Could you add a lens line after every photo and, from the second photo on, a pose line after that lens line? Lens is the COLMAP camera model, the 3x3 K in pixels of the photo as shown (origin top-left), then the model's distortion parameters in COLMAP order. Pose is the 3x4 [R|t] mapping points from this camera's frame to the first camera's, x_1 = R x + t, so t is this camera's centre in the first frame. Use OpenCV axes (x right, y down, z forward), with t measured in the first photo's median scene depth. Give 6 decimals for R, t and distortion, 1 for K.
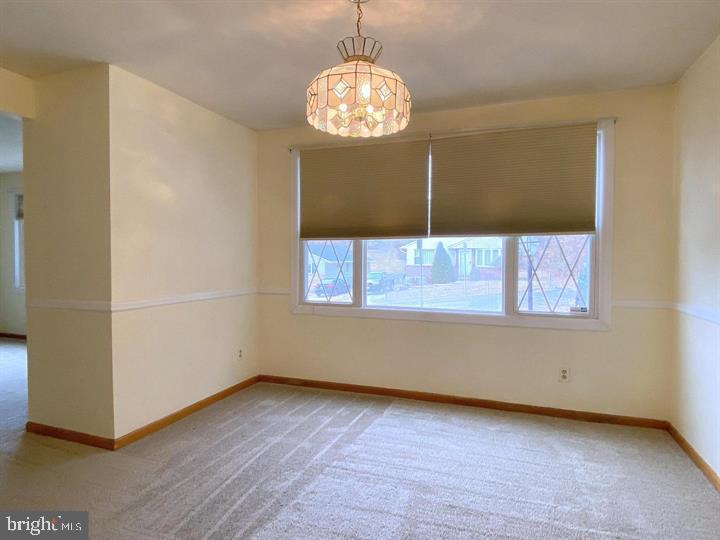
lens RADIAL K [[423.4, 0, 357.7], [0, 423.4, 267.3], [0, 0, 1]] dist [0.075121, -0.085359]
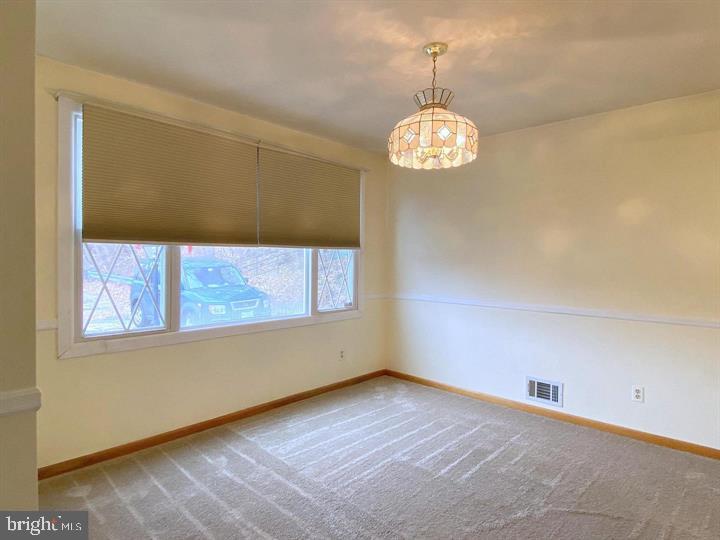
lens RADIAL K [[417.6, 0, 360.0], [0, 417.6, 270.0], [0, 0, 1]] dist [0.043566, -0.080101]
pose [[0.389062, -0.021521, 0.920960, -0.665203], [0.016648, 0.999728, 0.016329, -0.029964], [-0.921061, 0.008980, 0.389315, 0.437232]]
